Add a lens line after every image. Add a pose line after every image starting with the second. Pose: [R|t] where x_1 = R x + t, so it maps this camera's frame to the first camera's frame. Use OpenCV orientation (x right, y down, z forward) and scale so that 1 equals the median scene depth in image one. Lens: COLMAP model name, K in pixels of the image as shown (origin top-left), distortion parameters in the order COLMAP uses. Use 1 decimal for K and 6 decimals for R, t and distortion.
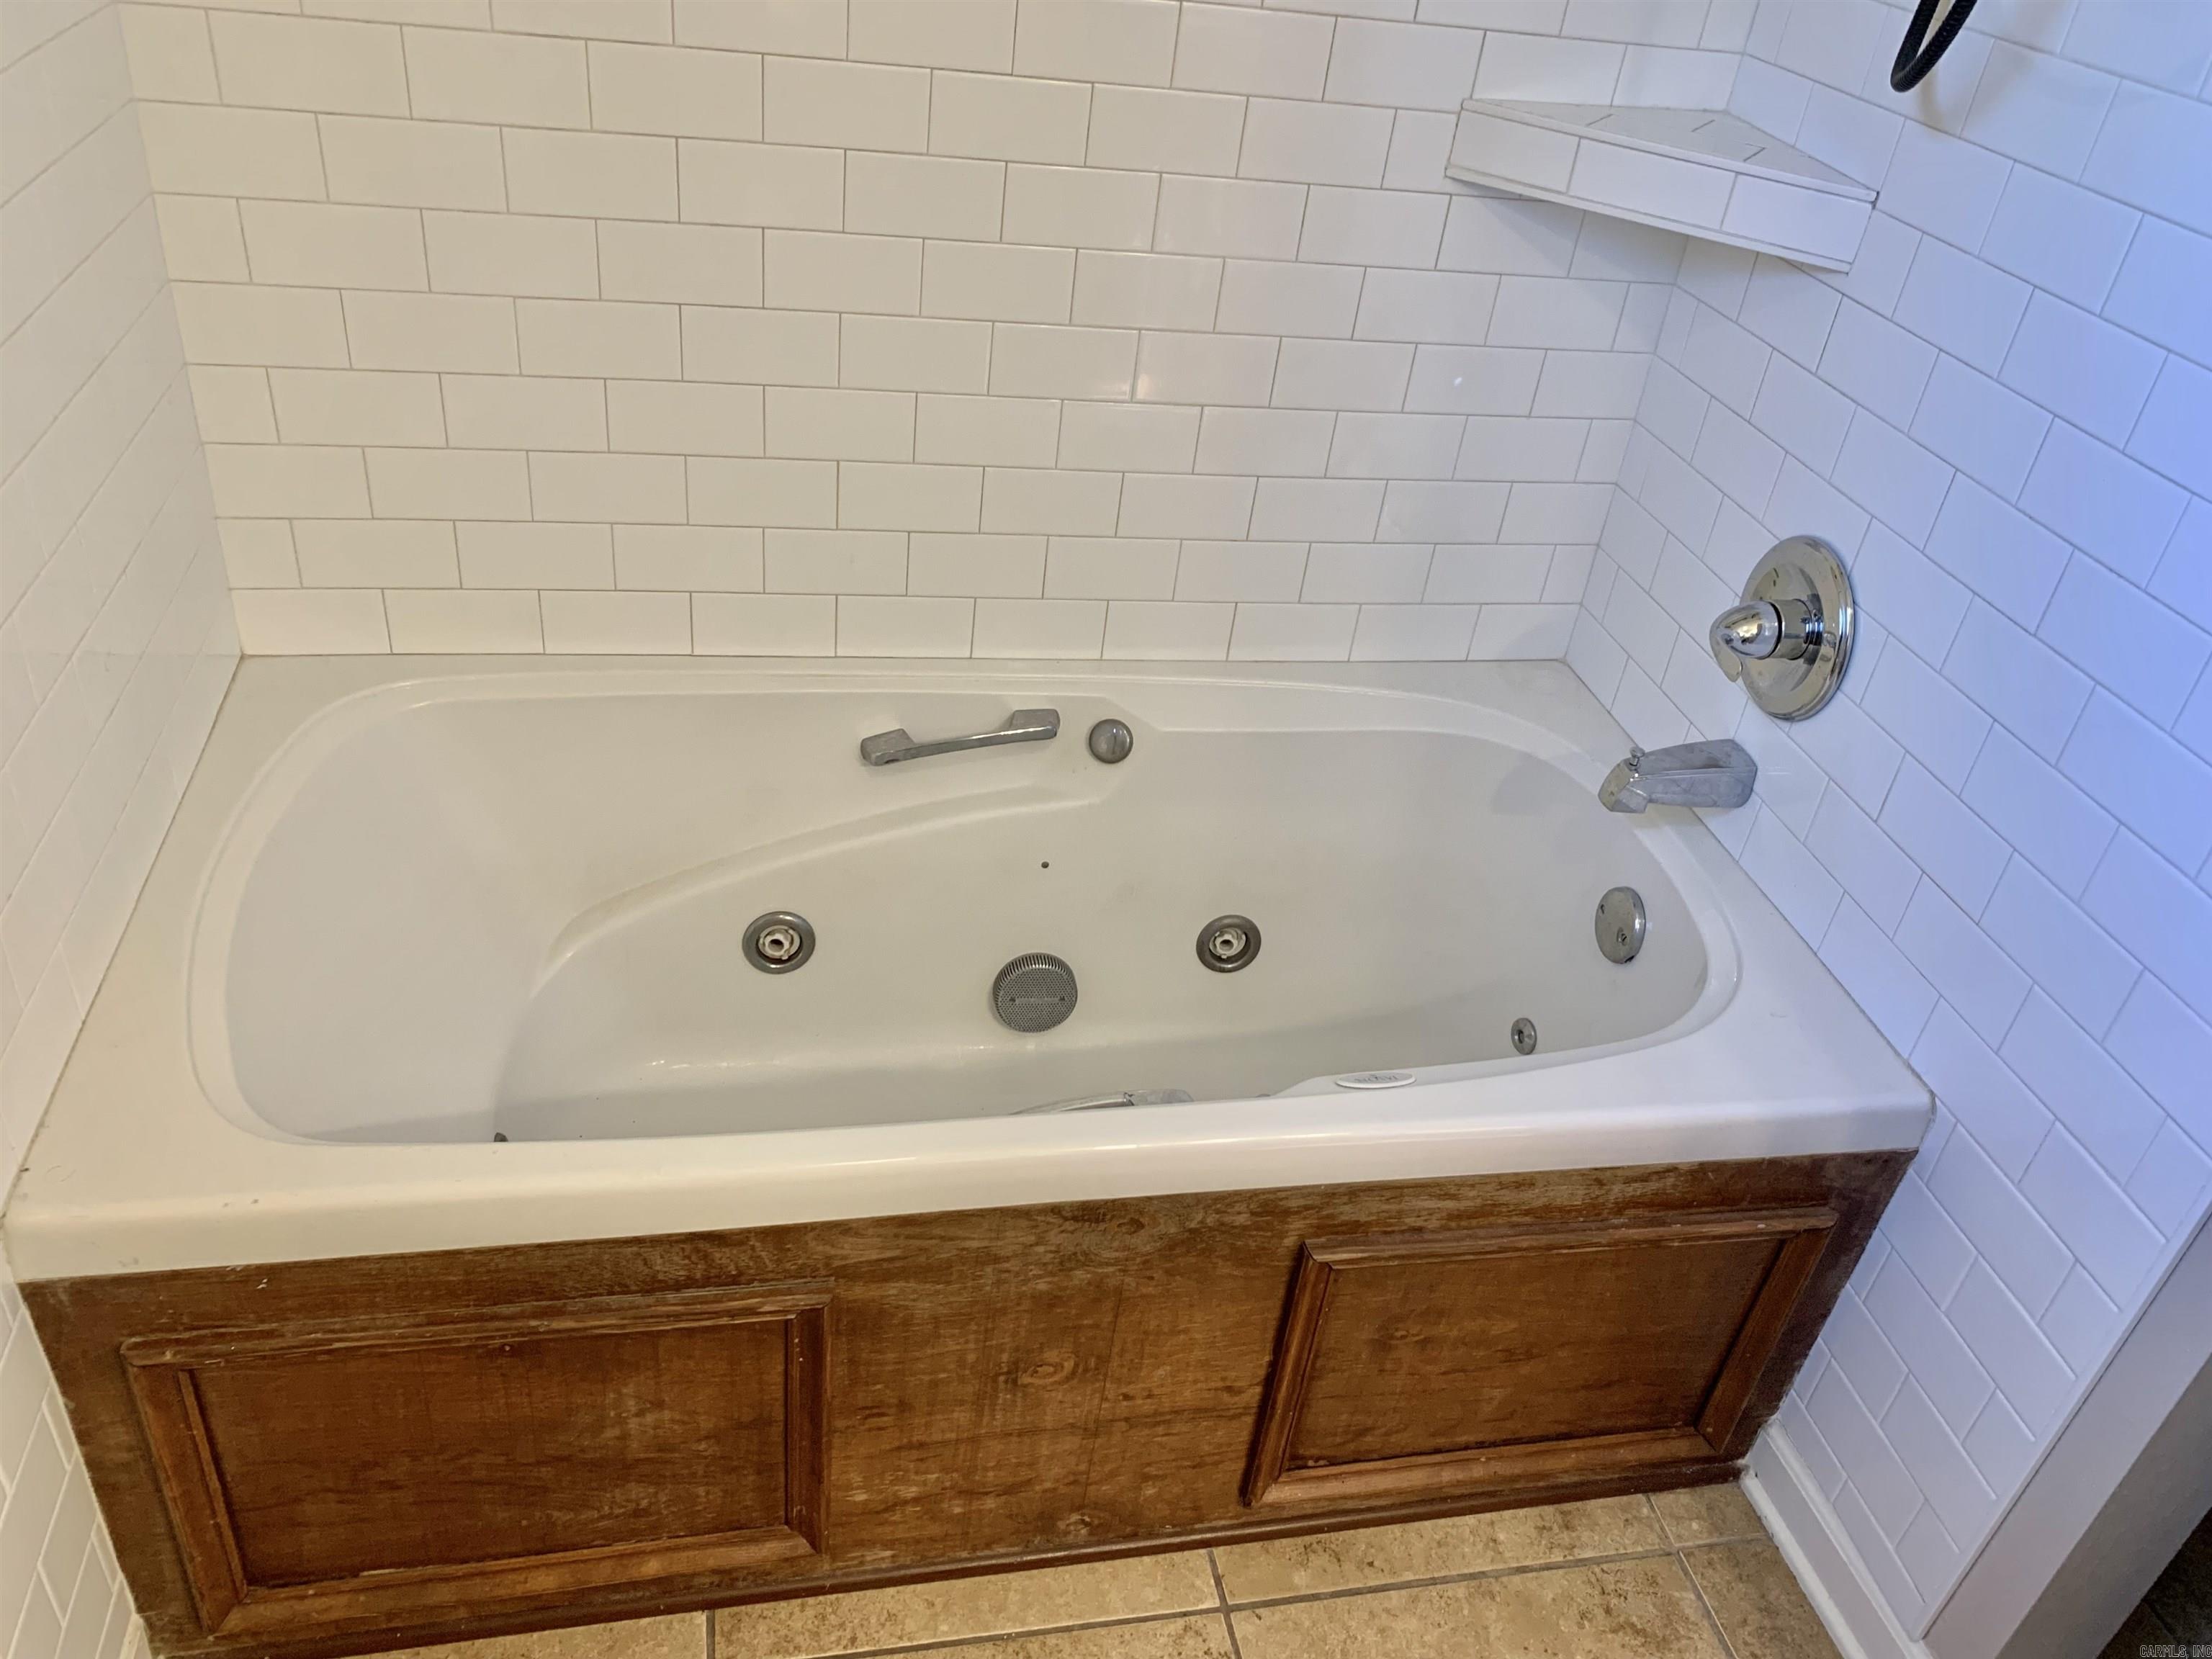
lens RADIAL K [[1688.0, 0, 1116.9], [0, 1688.0, 824.2], [0, 0, 1]] dist [0.043506, -0.054520]
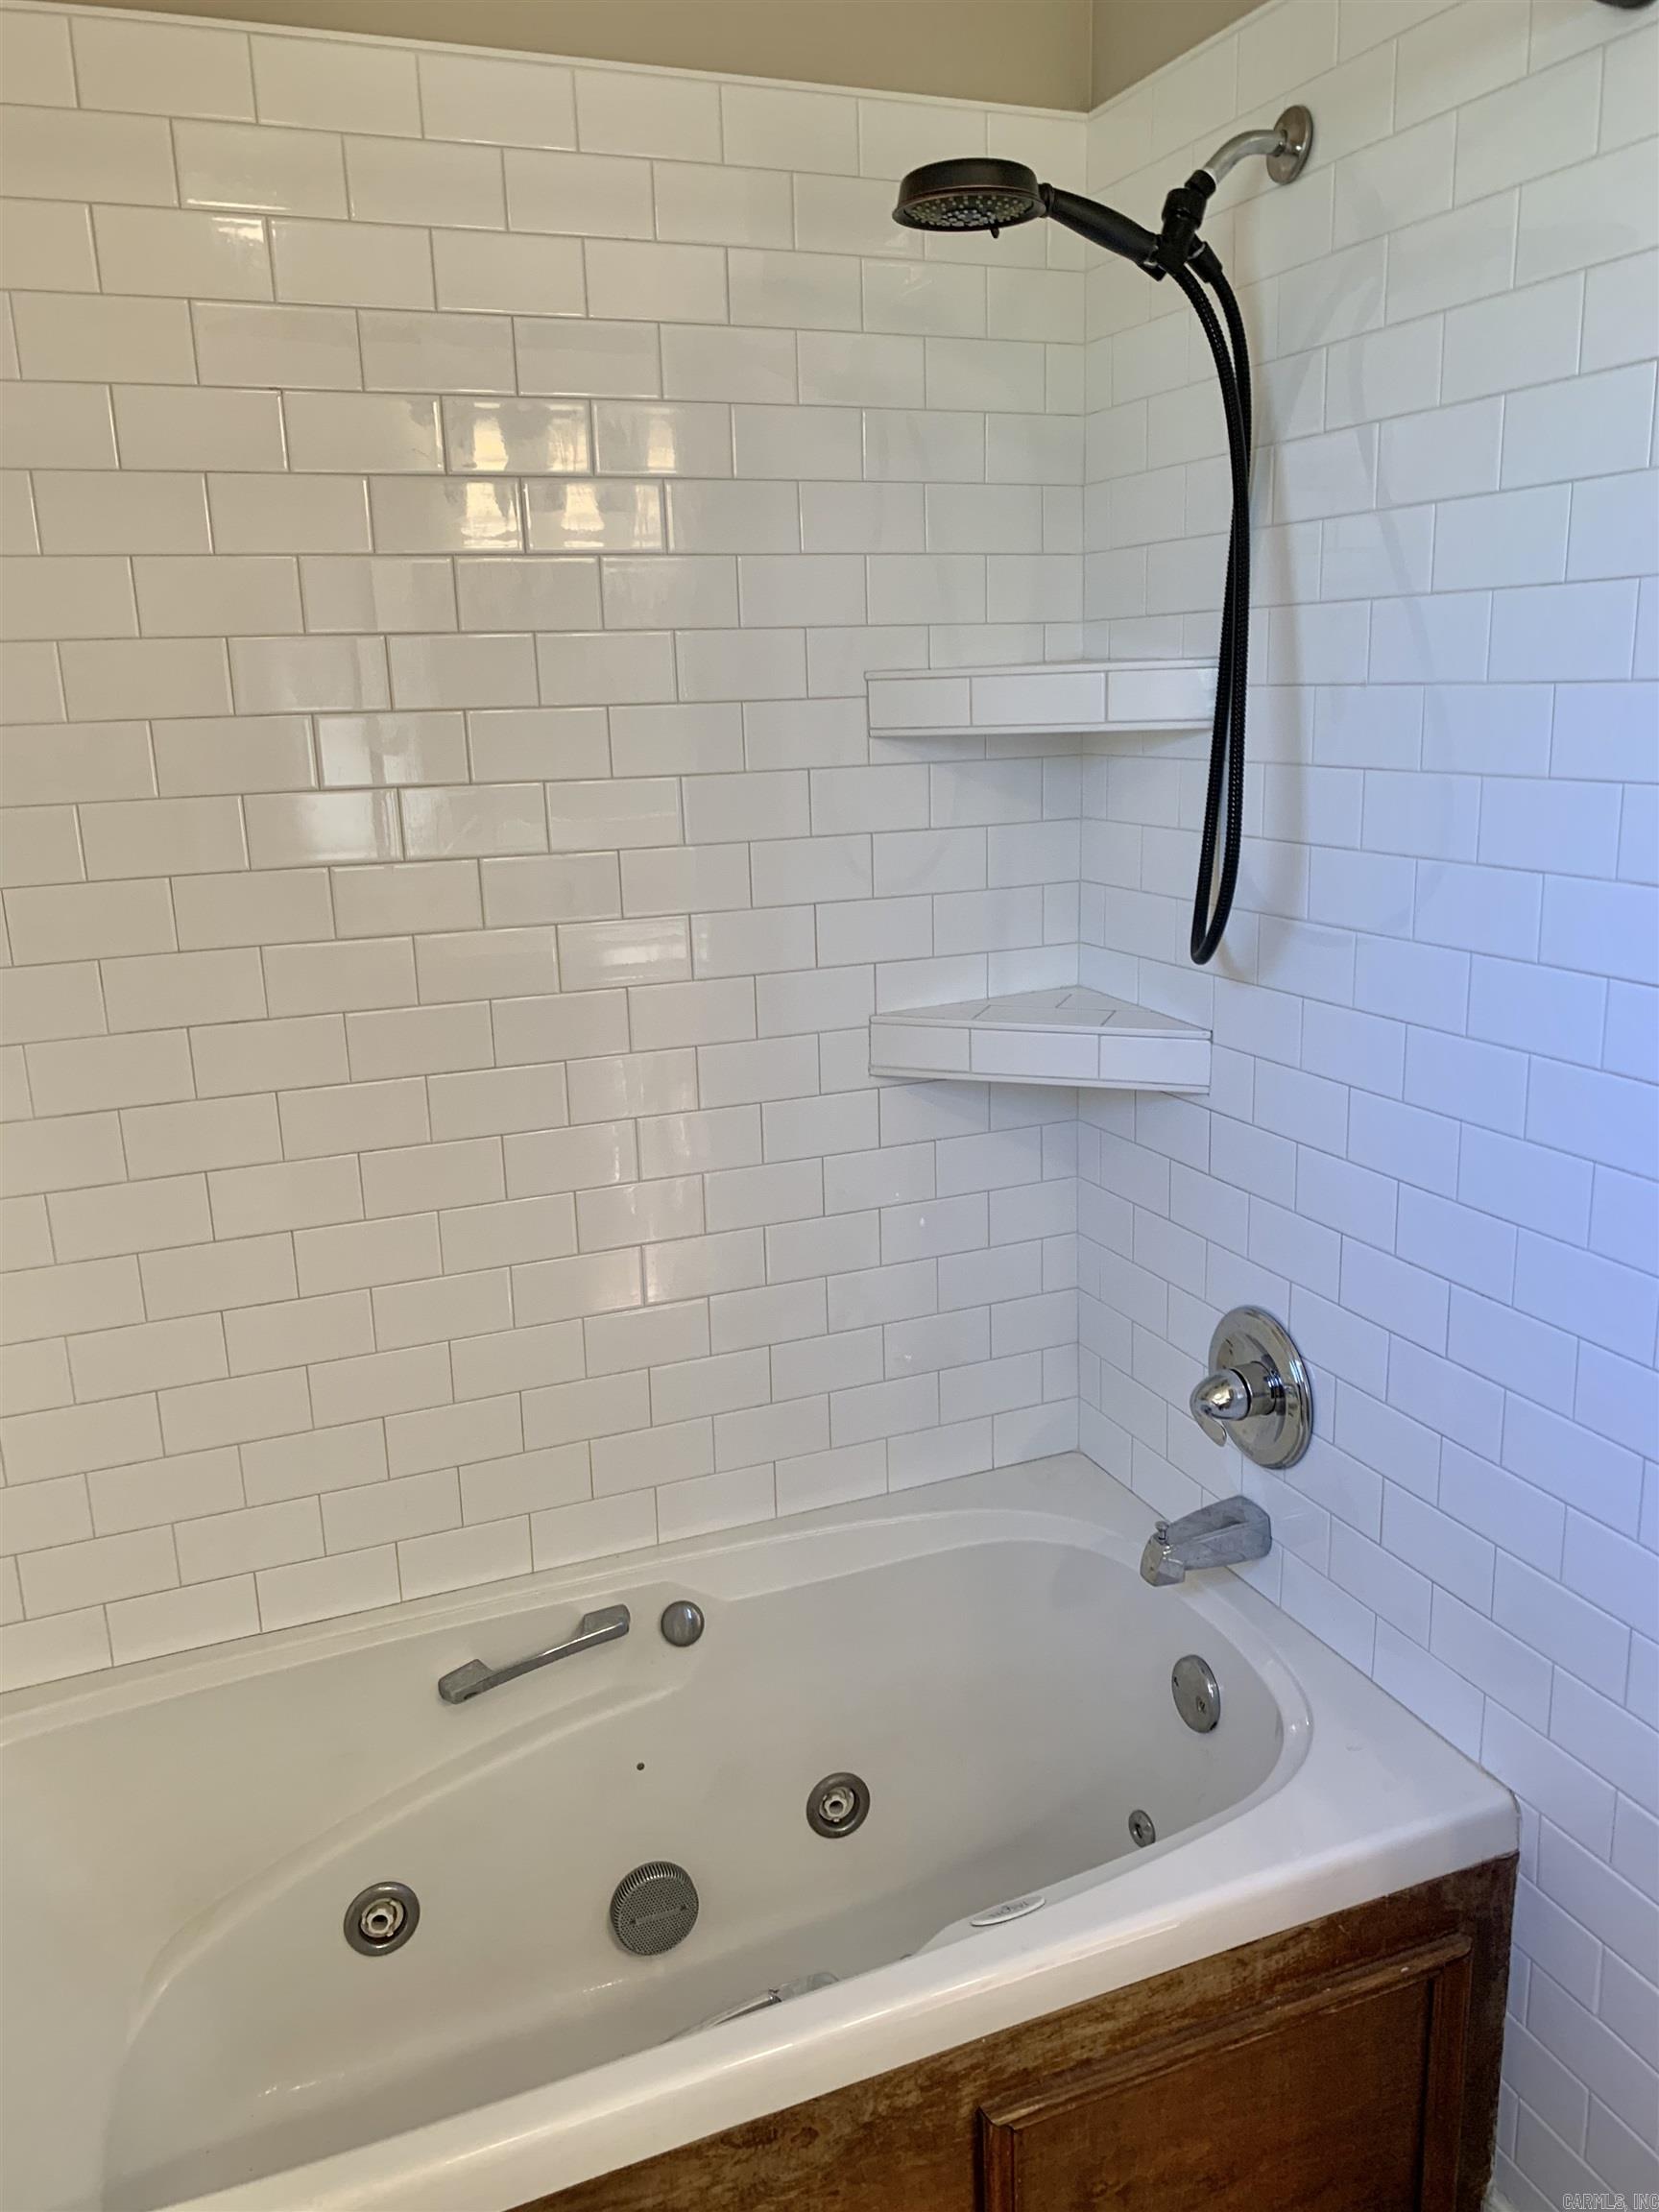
lens RADIAL K [[1688.0, 0, 830.2], [0, 1688.0, 1089.3], [0, 0, 1]] dist [0.043506, -0.054520]
pose [[0.972294, -0.183244, 0.145138, -0.007664], [0.220964, 0.923065, -0.314841, -0.005583], [-0.076279, 0.338189, 0.937982, -0.103836]]
